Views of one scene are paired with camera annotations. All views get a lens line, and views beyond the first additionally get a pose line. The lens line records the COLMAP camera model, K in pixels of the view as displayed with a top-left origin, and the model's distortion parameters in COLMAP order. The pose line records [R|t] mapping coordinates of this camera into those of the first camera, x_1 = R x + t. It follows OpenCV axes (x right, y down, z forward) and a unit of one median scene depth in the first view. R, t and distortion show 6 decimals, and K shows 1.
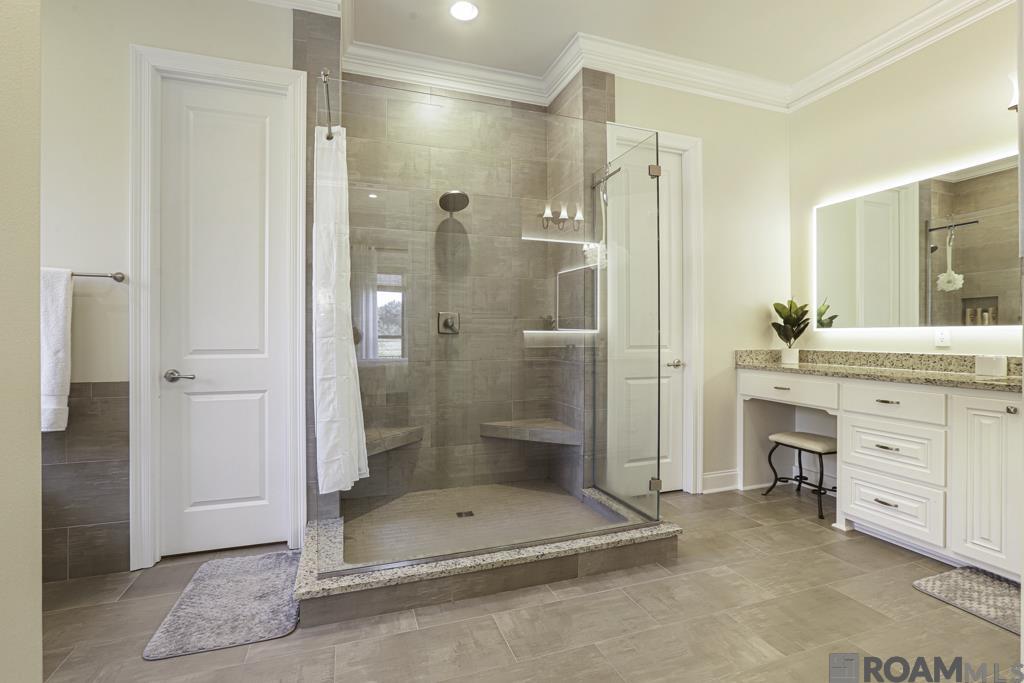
lens RADIAL K [[480.7, 0, 510.5], [0, 480.7, 334.0], [0, 0, 1]] dist [-0.032978, 0.011769]
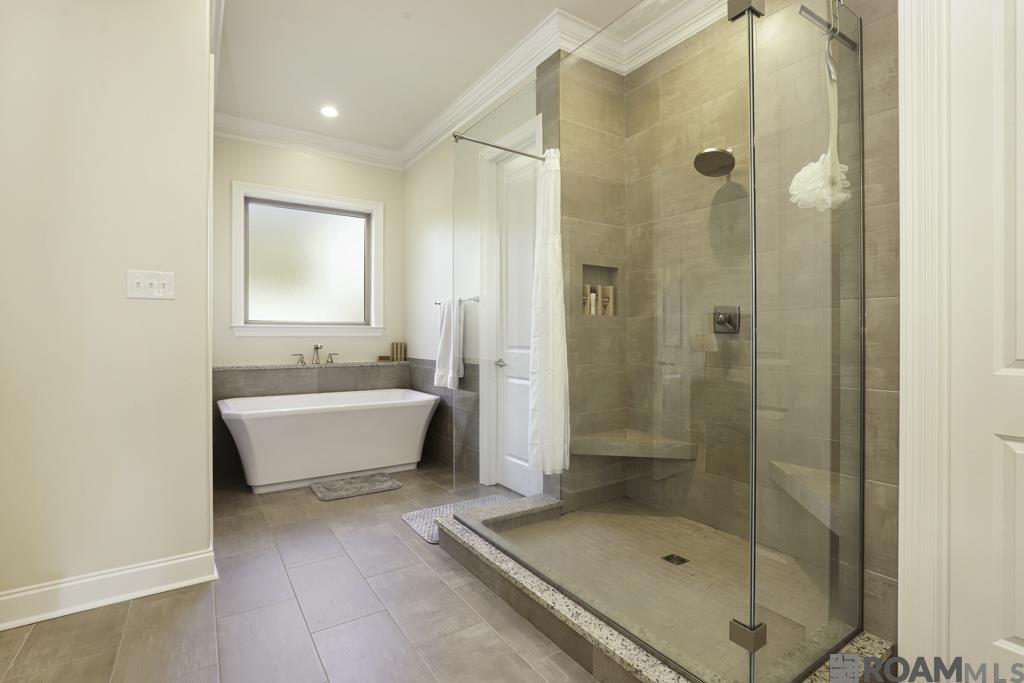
lens RADIAL K [[480.7, 0, 511.3], [0, 480.7, 339.8], [0, 0, 1]] dist [-0.032978, 0.011769]
pose [[0.239333, 0.006180, -0.970918, 0.715124], [0.001411, 0.999976, 0.006713, 0.005663], [0.970936, -0.002976, 0.239319, 0.642281]]
